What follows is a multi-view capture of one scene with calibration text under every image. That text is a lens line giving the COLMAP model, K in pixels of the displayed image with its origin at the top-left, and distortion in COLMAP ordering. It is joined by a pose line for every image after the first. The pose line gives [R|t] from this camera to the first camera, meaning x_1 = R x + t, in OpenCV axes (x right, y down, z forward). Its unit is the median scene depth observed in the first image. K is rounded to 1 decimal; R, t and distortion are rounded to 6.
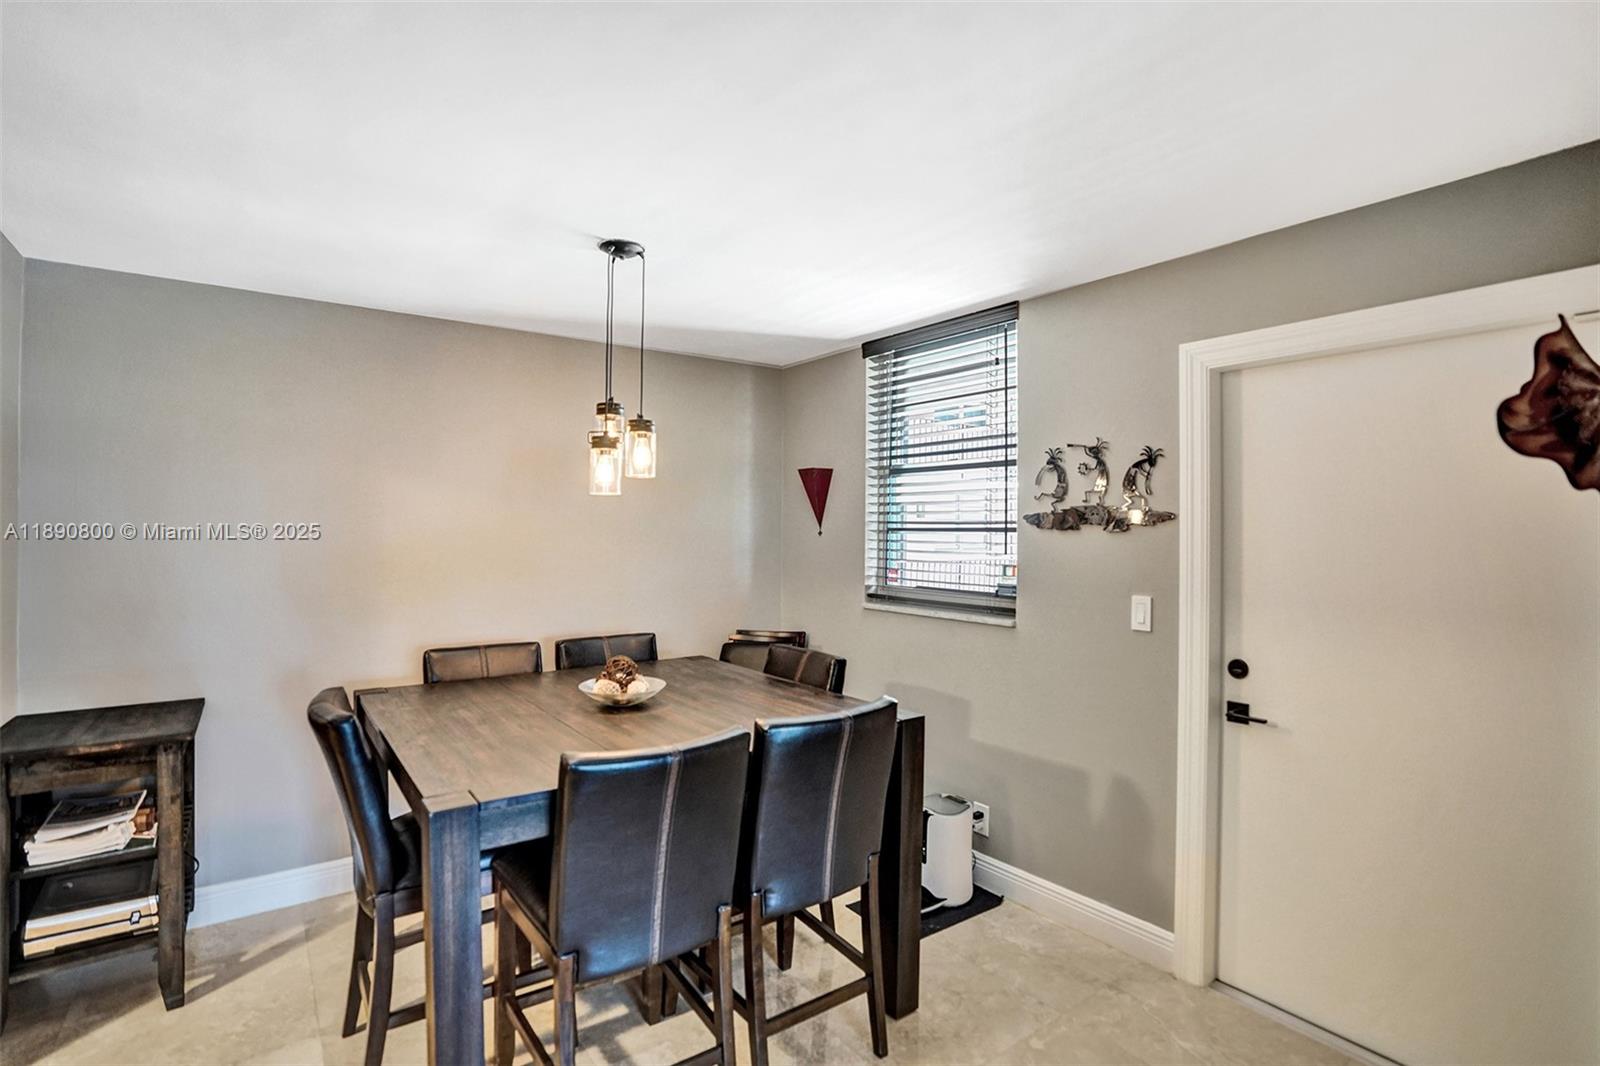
lens RADIAL K [[760.5, 0, 802.9], [0, 760.5, 520.8], [0, 0, 1]] dist [-0.073174, 0.029230]
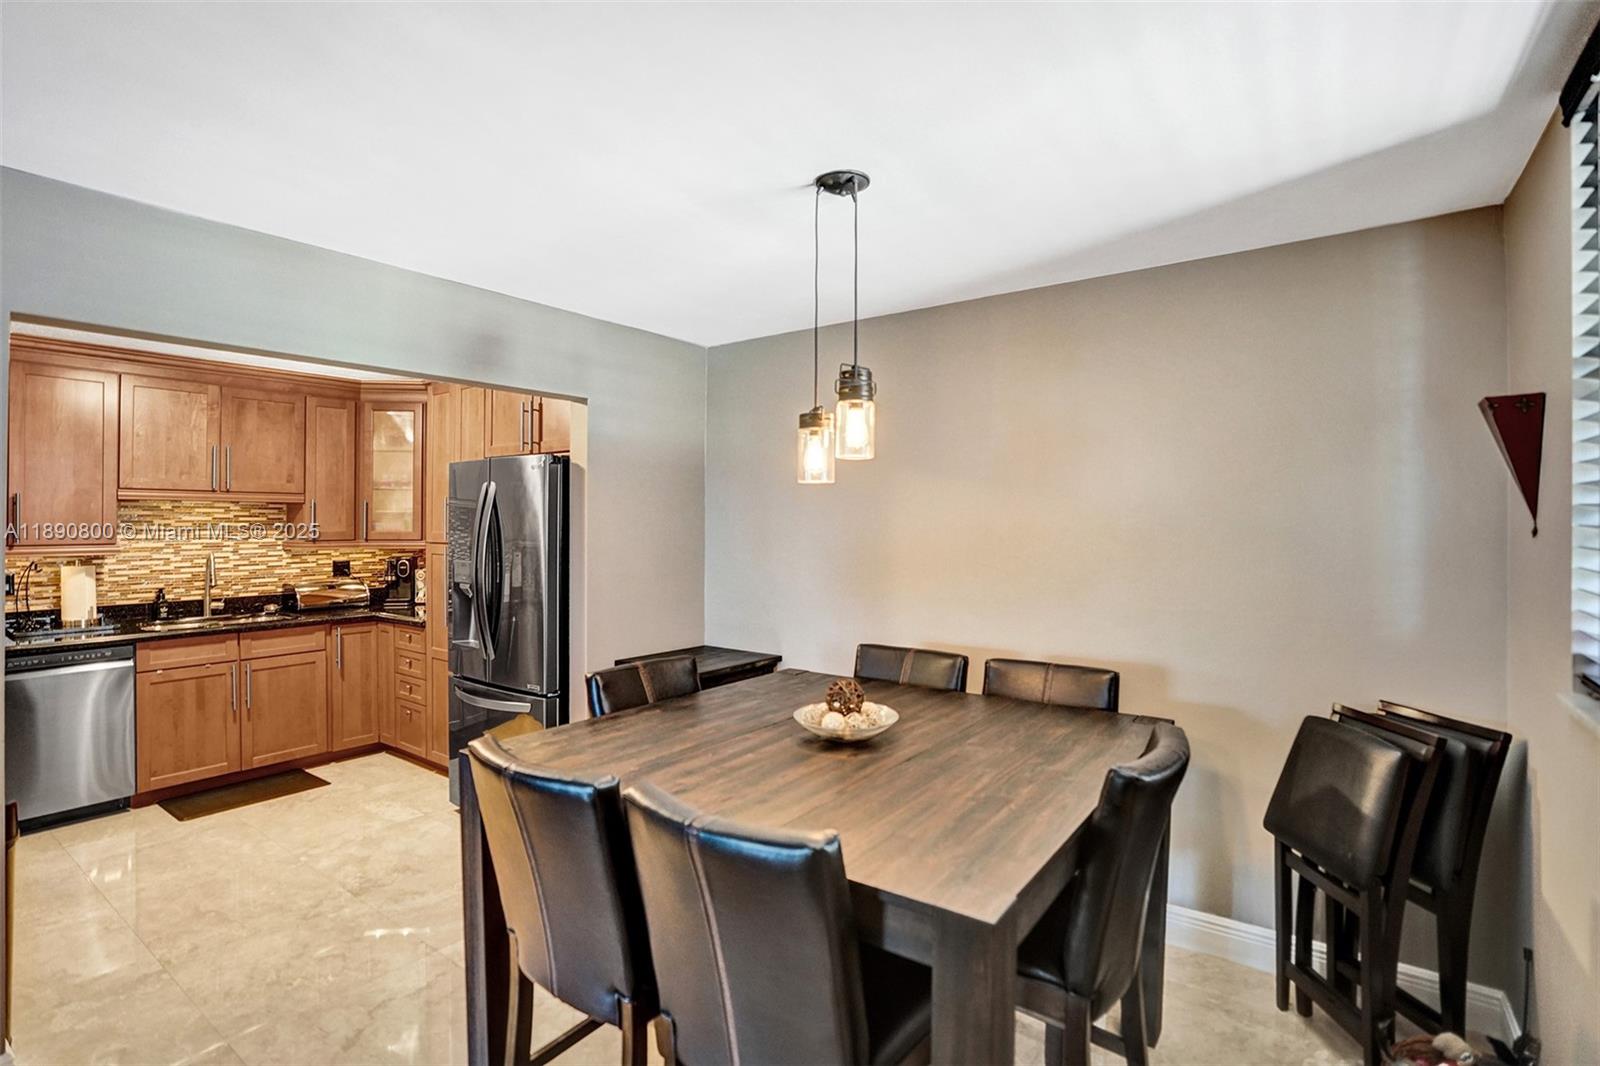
lens RADIAL K [[760.5, 0, 802.9], [0, 760.5, 520.8], [0, 0, 1]] dist [-0.073174, 0.029230]
pose [[0.297763, -0.004615, -0.954629, 0.527436], [0.009271, 0.999955, -0.001943, 0.010169], [0.954595, -0.008272, 0.297793, 0.708918]]
